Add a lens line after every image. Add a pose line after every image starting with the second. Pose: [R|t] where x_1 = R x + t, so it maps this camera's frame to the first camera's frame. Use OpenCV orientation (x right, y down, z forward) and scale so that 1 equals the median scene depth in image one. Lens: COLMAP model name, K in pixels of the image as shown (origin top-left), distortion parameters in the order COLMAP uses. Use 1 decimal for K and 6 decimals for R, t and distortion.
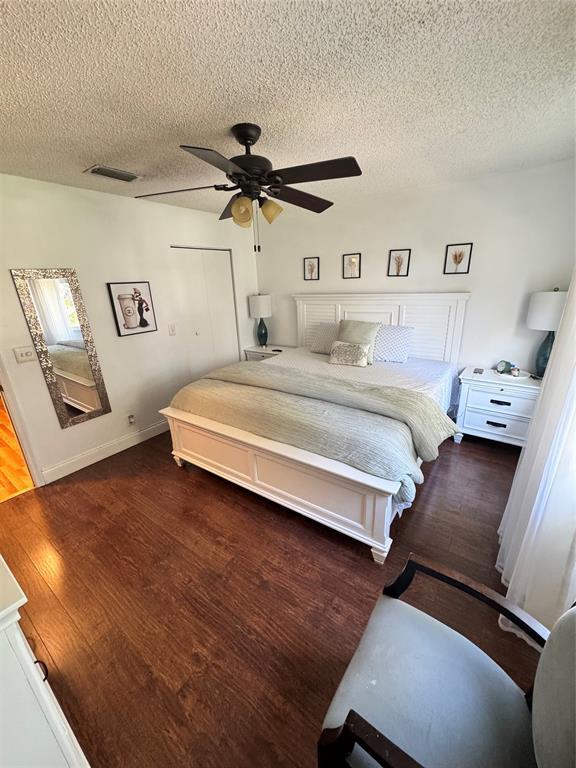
lens RADIAL K [[308.9, 0, 286.5], [0, 308.9, 391.8], [0, 0, 1]] dist [-0.001331, 0.000496]
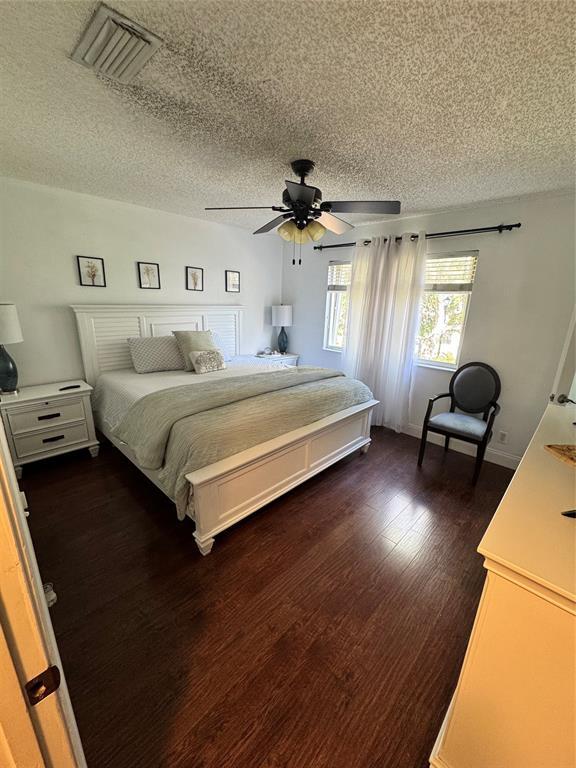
lens RADIAL K [[308.9, 0, 287.2], [0, 308.9, 383.2], [0, 0, 1]] dist [-0.001331, 0.000496]
pose [[0.146135, -0.229271, 0.962330, -0.844410], [0.291703, 0.939508, 0.179537, -0.168260], [-0.945280, 0.254478, 0.204174, 0.571647]]
